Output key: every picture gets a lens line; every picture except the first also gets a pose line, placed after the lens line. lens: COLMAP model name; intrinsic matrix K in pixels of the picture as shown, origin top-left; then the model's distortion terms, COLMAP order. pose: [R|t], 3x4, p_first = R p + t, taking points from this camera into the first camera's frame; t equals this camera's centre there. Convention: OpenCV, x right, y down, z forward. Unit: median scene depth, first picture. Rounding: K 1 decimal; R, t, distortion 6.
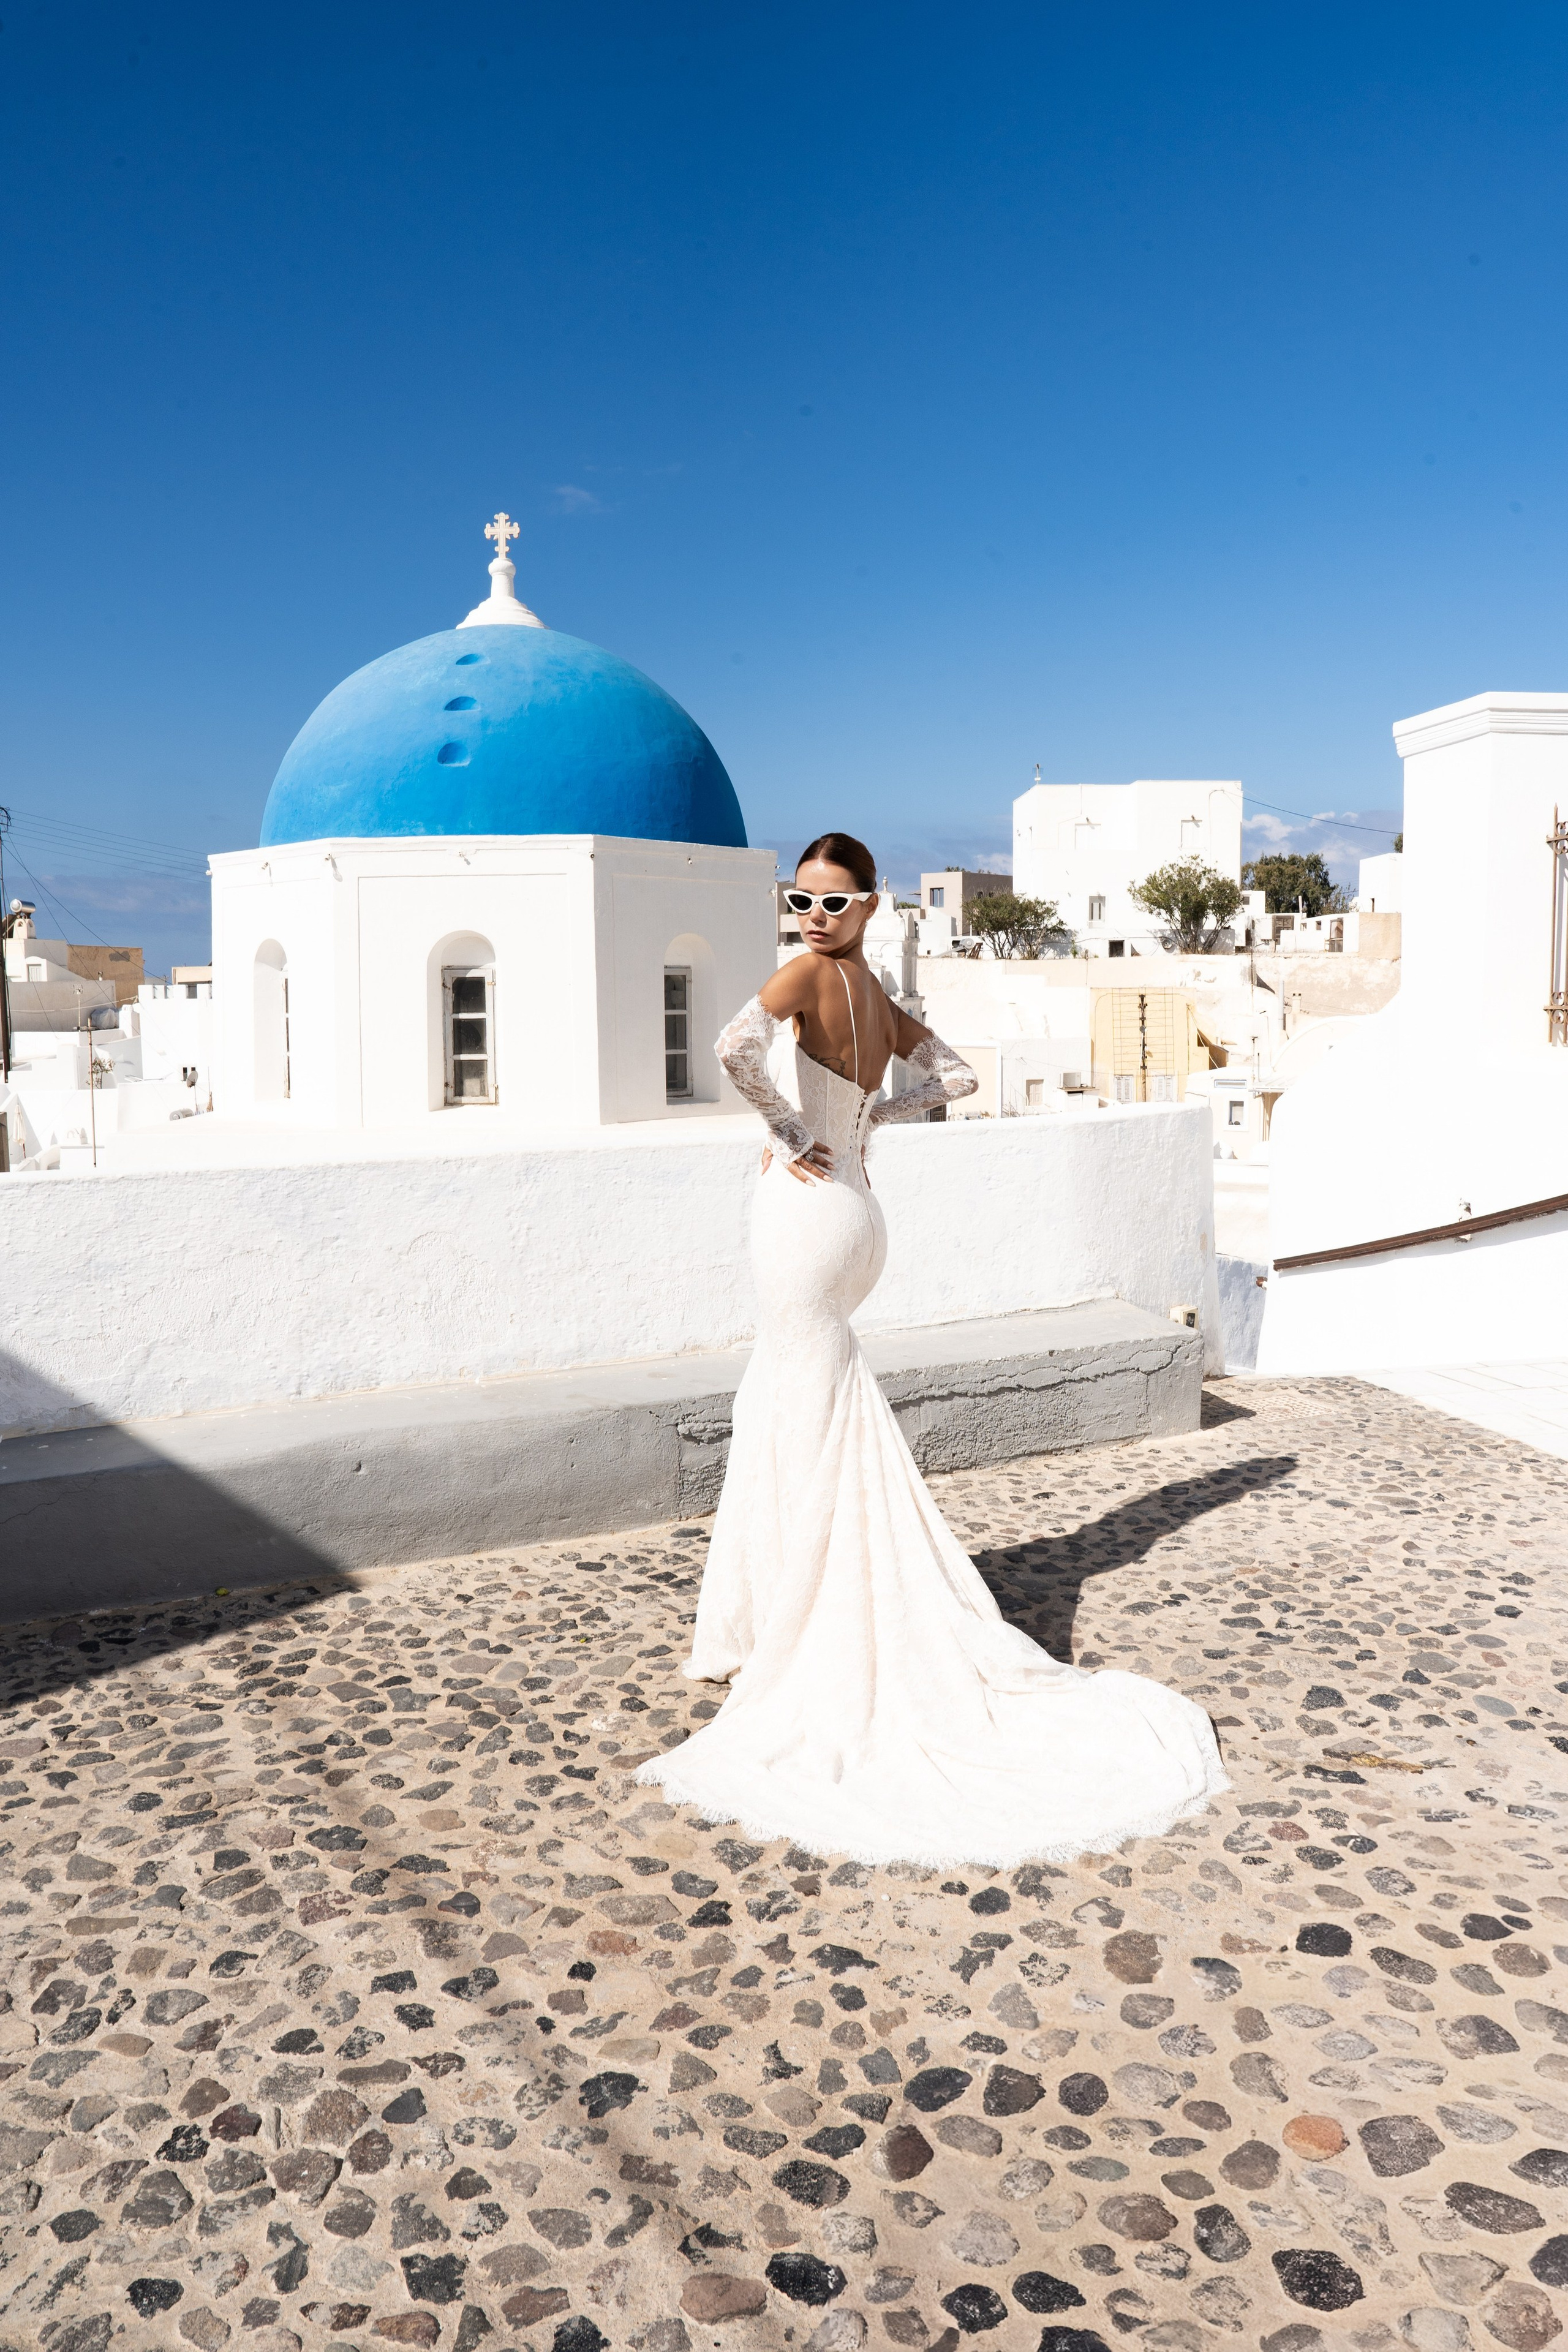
lens RADIAL K [[1636.4, 0, 801.1], [0, 1636.4, 1178.3], [0, 0, 1]] dist [-0.115139, 0.087058]
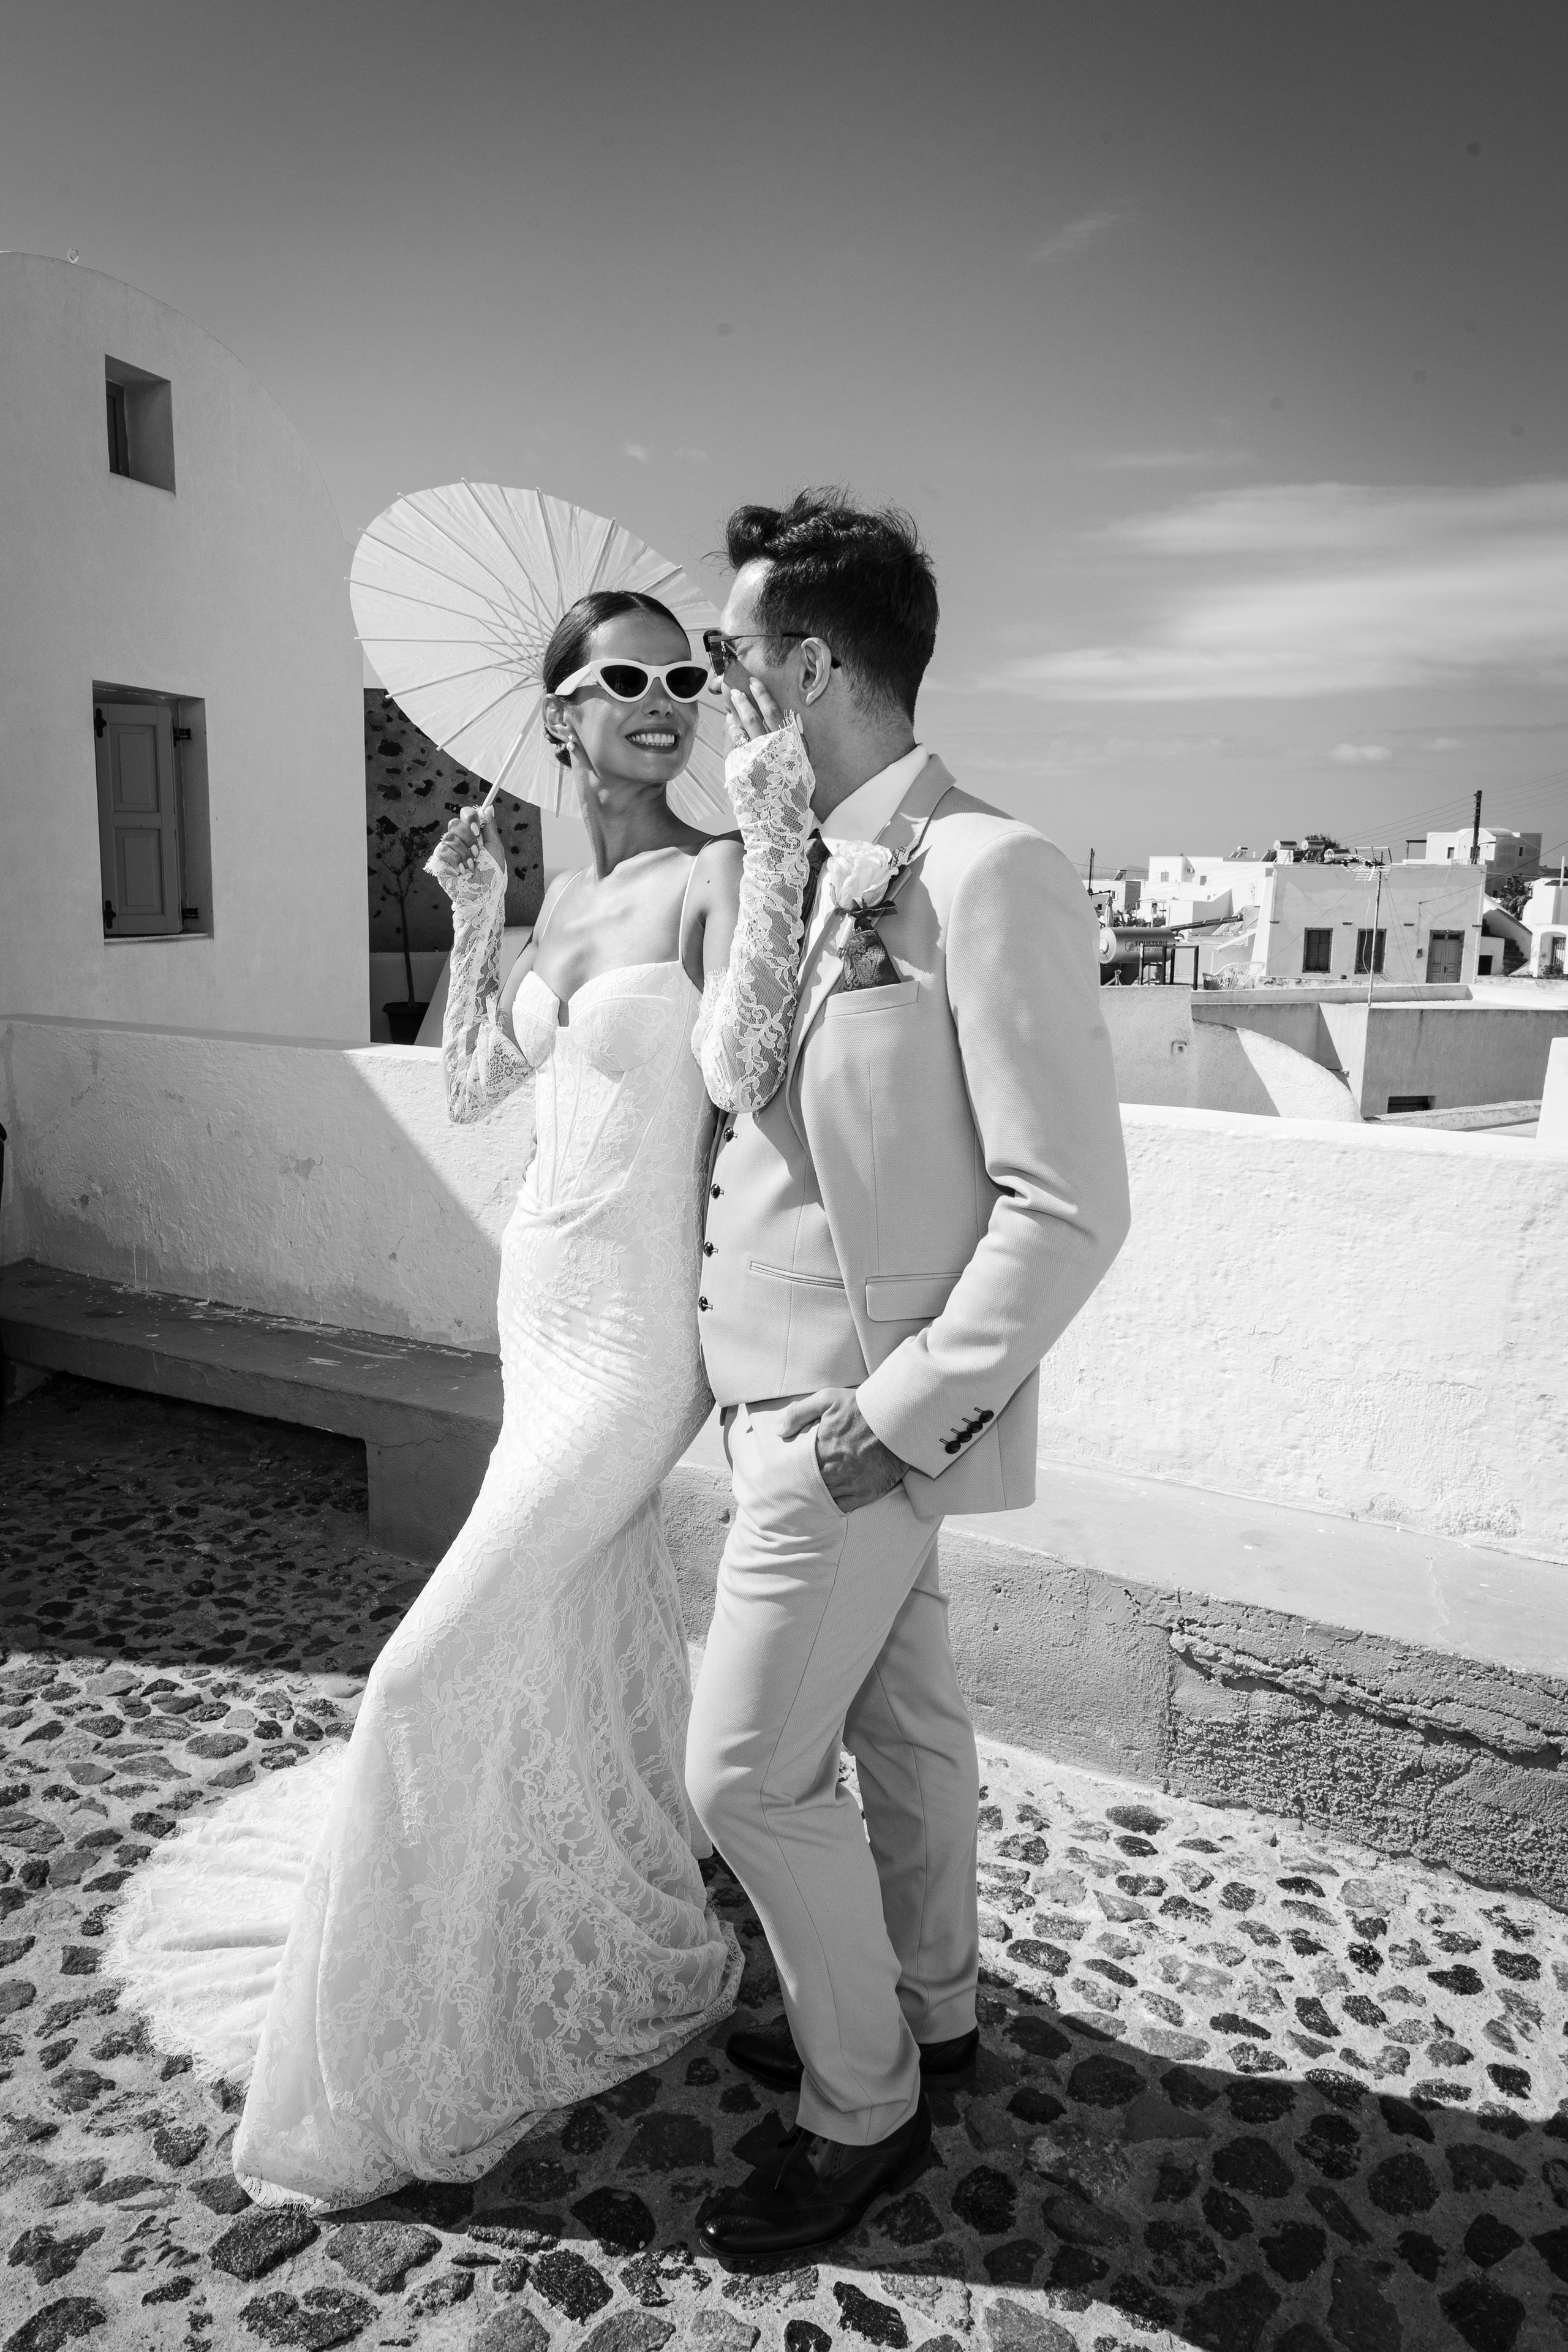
lens RADIAL K [[1636.4, 0, 744.3], [0, 1636.4, 1153.3], [0, 0, 1]] dist [-0.115139, 0.087058]
pose [[0.493998, 0.162155, -0.854208, 0.296024], [-0.108066, 0.986288, 0.124732, -0.067052], [0.862721, 0.030694, 0.504748, 0.561176]]
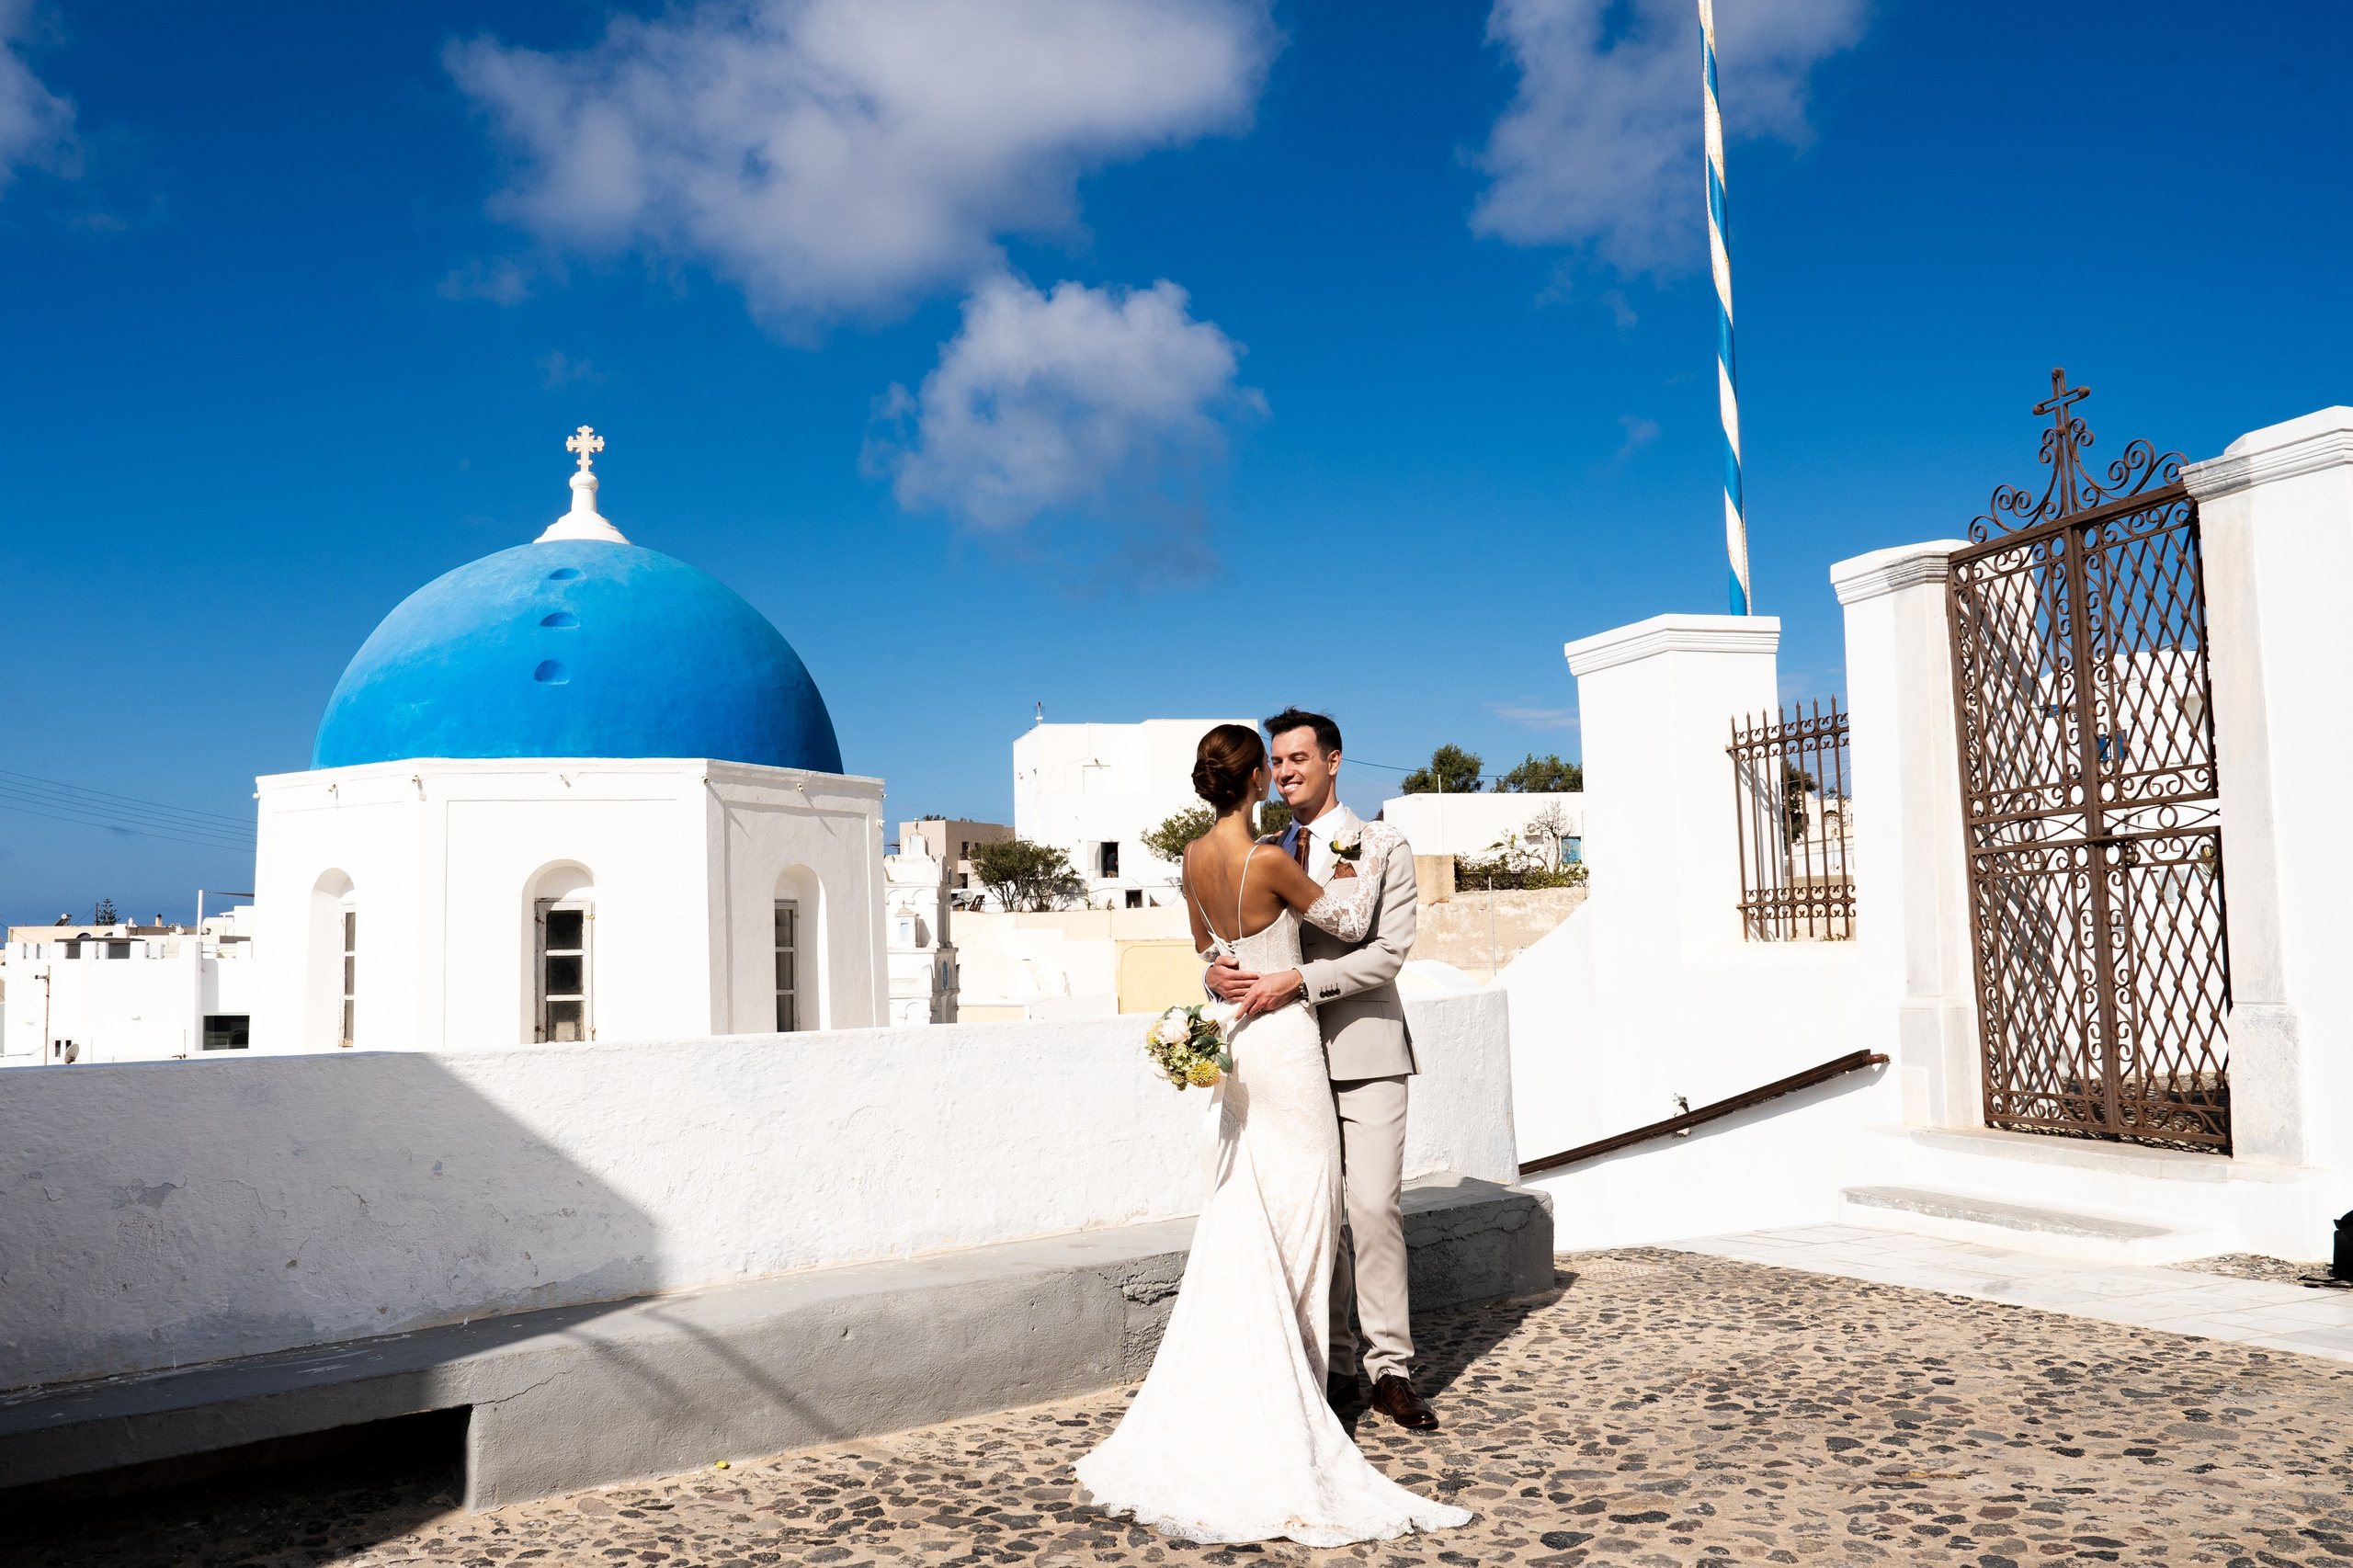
lens RADIAL K [[1848.2, 0, 1065.1], [0, 1848.2, 799.9], [0, 0, 1]] dist [-0.118863, 0.089873]
pose [[0.985116, -0.000617, 0.171888, -0.298953], [0.034580, 0.980259, -0.194668, 0.072513], [-0.168375, 0.197714, 0.965691, -0.155865]]
